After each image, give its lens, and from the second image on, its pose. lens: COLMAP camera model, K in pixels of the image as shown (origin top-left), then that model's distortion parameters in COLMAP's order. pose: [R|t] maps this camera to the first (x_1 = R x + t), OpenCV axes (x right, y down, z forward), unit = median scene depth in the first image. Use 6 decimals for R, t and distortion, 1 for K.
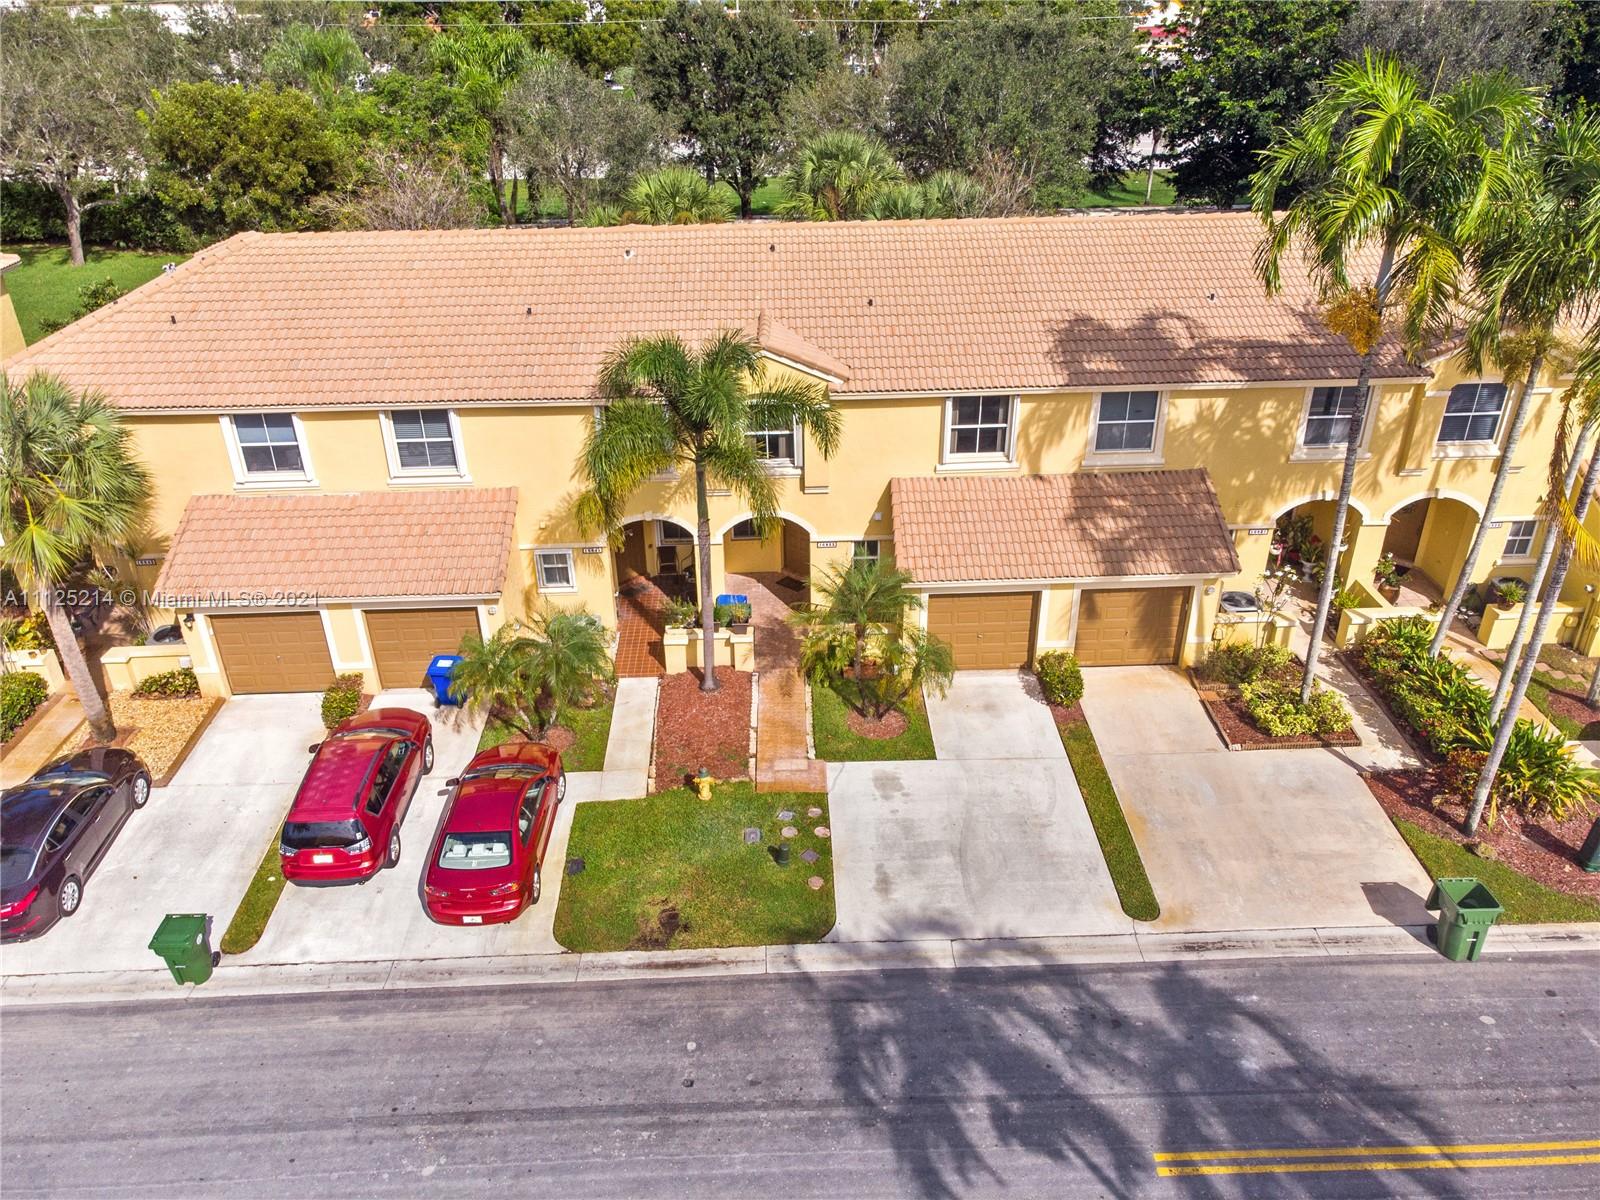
lens RADIAL K [[1158.0, 0, 800.0], [0, 1158.0, 600.0], [0, 0, 1]] dist [-0.001052, -0.002756]
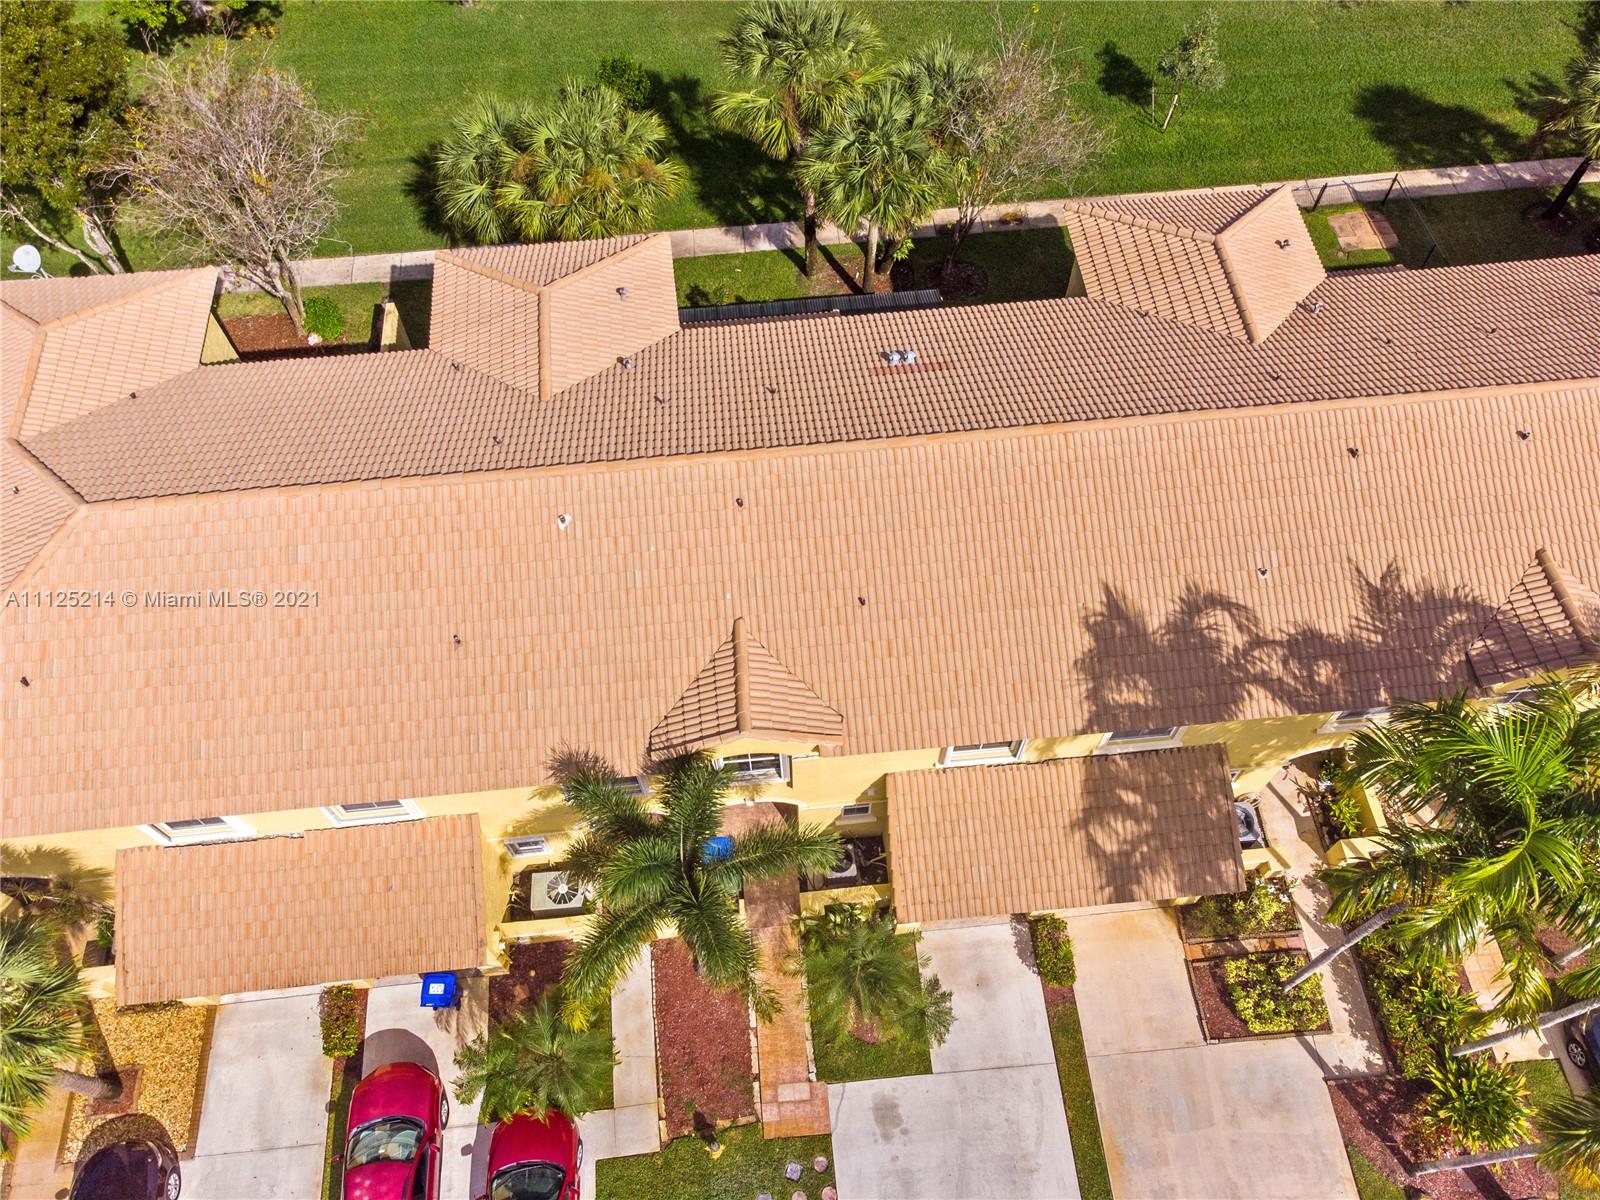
lens RADIAL K [[1118.0, 0, 800.0], [0, 1118.0, 600.0], [0, 0, 1]] dist [-0.001125, -0.001153]
pose [[0.998004, -0.050356, 0.038109, -0.016940], [0.025451, 0.873000, 0.487056, -0.677954], [-0.057795, -0.485114, 0.872539, 0.307072]]
